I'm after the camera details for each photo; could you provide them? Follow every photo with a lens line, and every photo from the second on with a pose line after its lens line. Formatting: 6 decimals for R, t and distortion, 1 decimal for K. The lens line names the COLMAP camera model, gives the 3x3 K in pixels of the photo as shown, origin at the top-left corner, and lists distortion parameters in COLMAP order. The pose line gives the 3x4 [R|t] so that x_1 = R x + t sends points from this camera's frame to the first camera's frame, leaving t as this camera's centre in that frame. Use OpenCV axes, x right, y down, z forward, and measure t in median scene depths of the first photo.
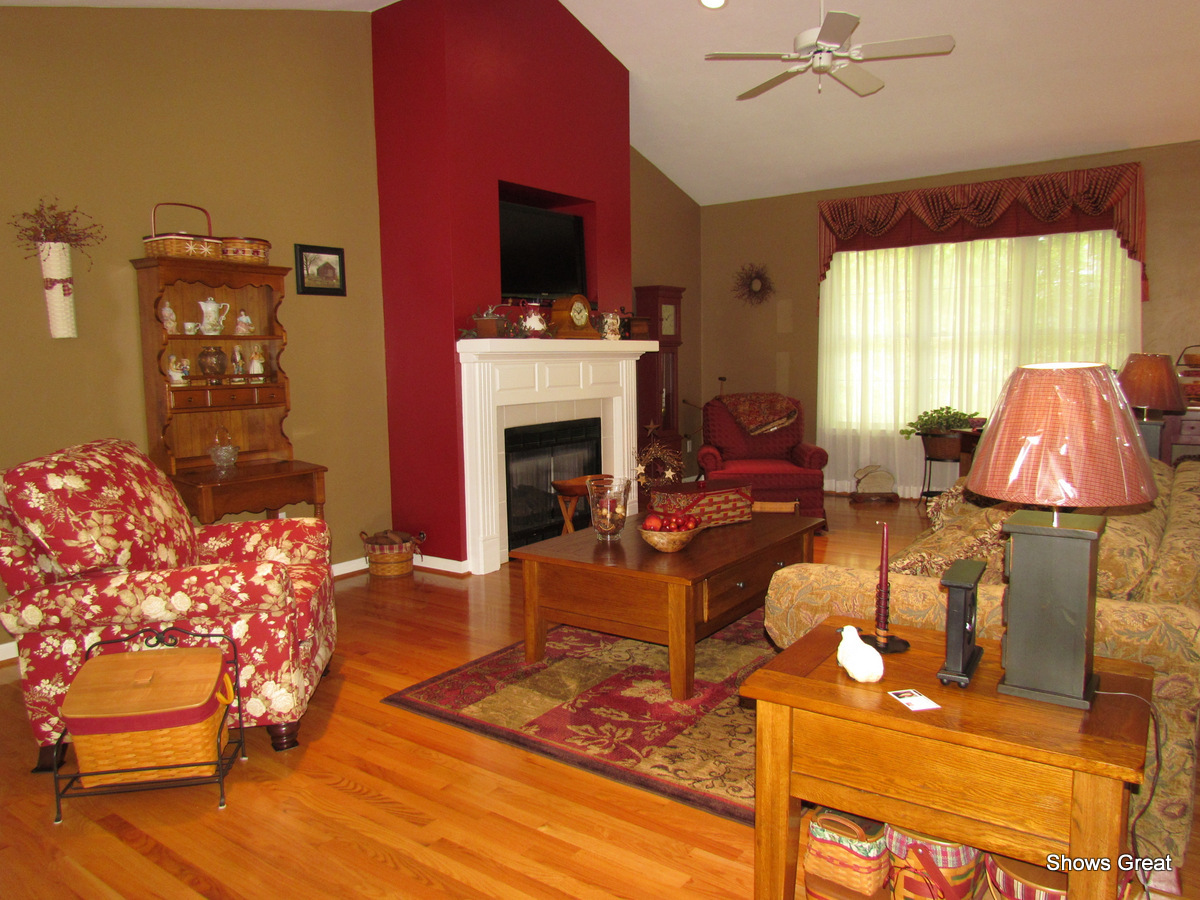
lens RADIAL K [[850.7, 0, 603.2], [0, 850.7, 449.1], [0, 0, 1]] dist [-0.032863, 0.012414]
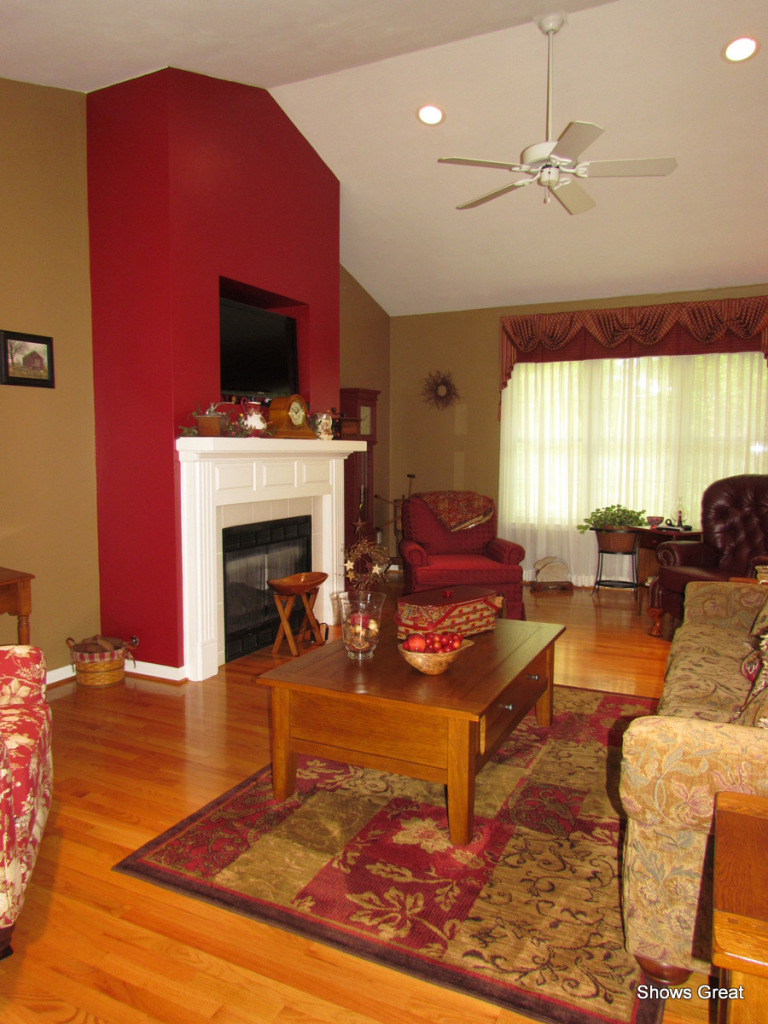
lens RADIAL K [[725.9, 0, 384.0], [0, 725.9, 512.0], [0, 0, 1]] dist [-0.032863, 0.012414]
pose [[0.986517, 0.005053, 0.163582, -0.075158], [-0.001397, 0.999747, -0.022458, -0.026771], [-0.163654, 0.021927, 0.986274, 0.159347]]
